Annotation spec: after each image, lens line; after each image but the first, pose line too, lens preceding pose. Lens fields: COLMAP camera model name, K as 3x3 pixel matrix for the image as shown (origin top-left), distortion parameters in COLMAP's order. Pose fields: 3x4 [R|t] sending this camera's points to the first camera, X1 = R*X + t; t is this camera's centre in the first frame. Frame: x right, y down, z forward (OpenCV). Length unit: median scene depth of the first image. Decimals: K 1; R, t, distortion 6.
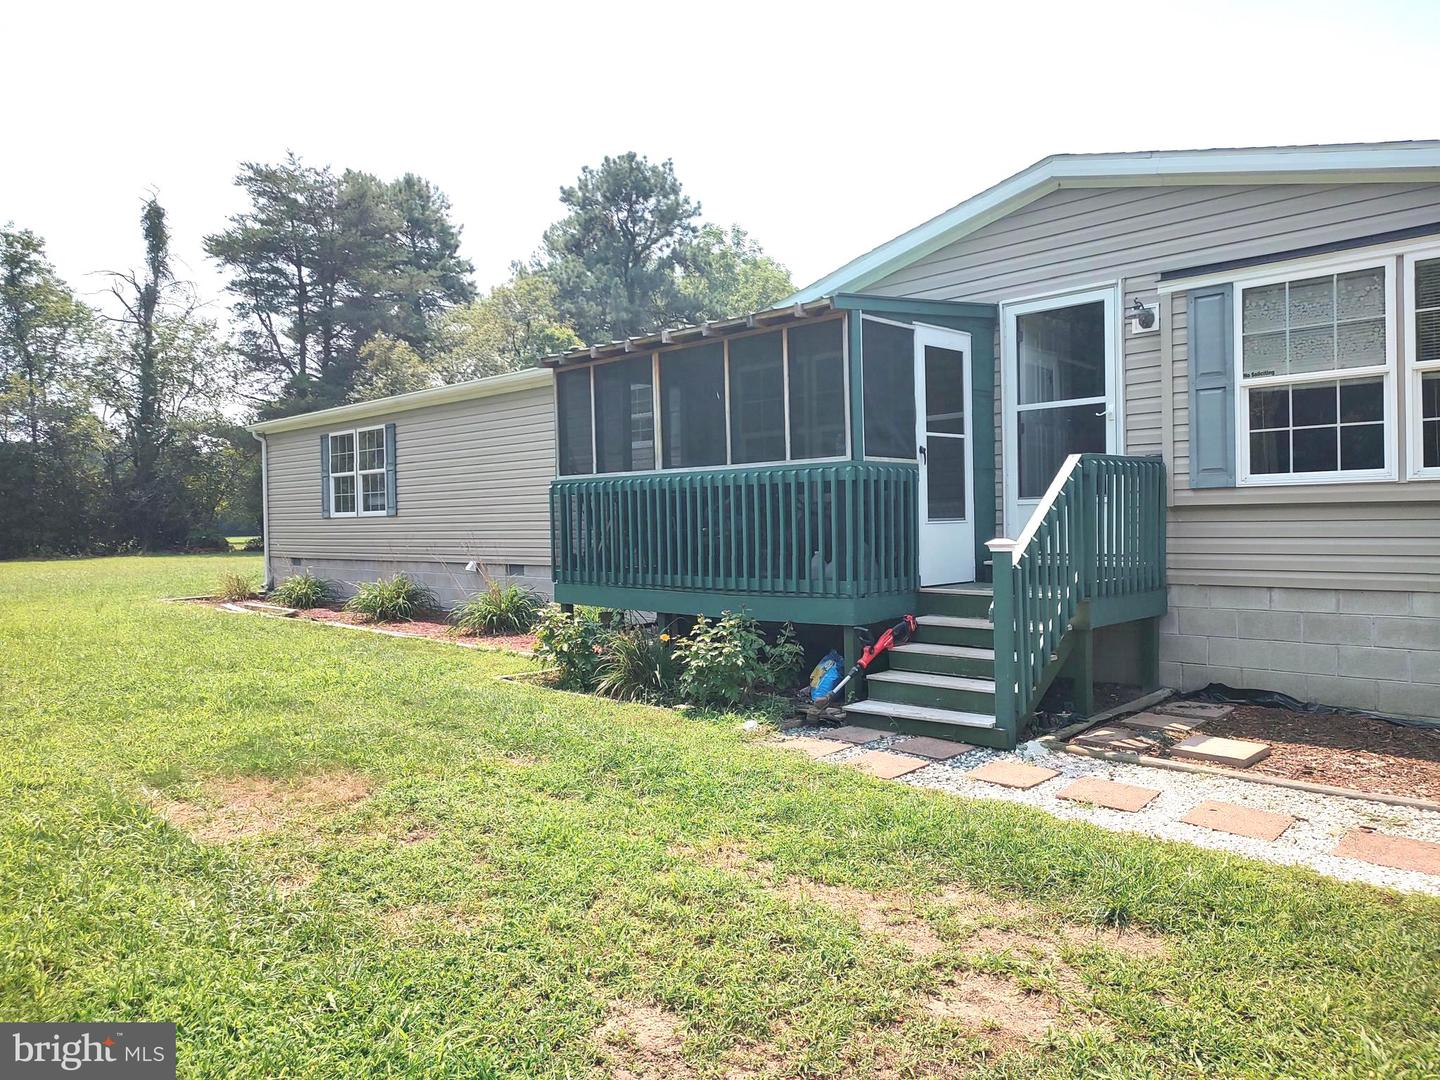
lens RADIAL K [[1023.3, 0, 718.9], [0, 1023.3, 535.3], [0, 0, 1]] dist [0.027494, -0.029733]
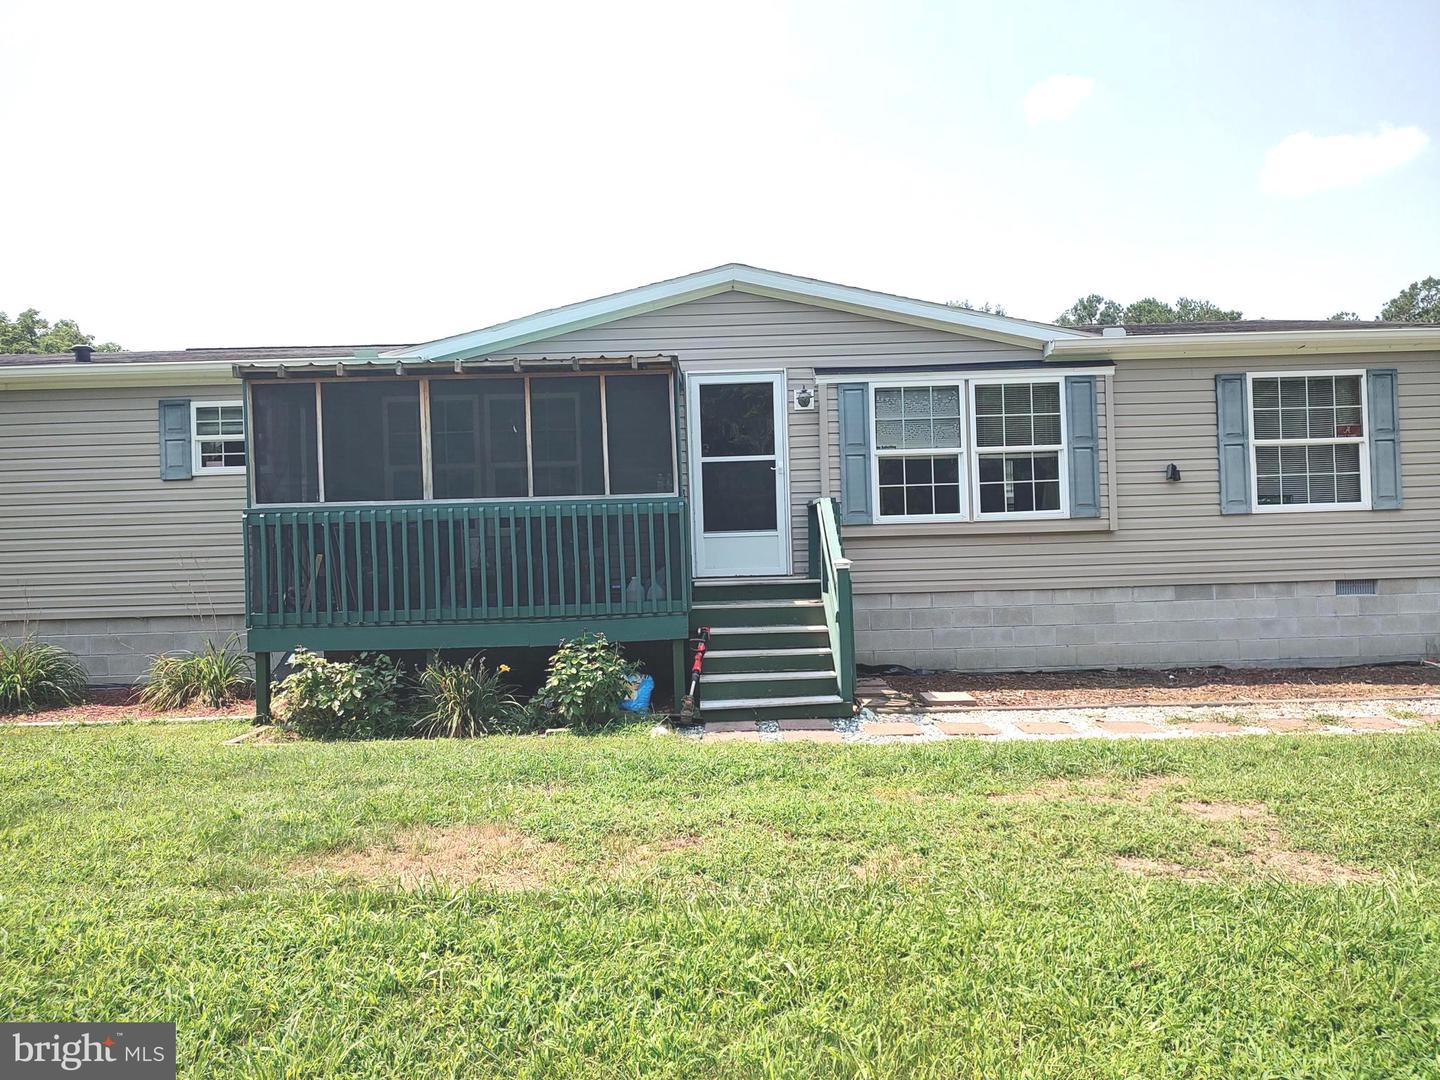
lens RADIAL K [[1023.3, 0, 713.1], [0, 1023.3, 539.9], [0, 0, 1]] dist [0.027494, -0.029733]
pose [[0.697820, 0.003877, 0.716263, -0.681253], [0.029697, 0.998969, -0.034340, 0.017178], [-0.715657, 0.045234, 0.696985, 0.166815]]
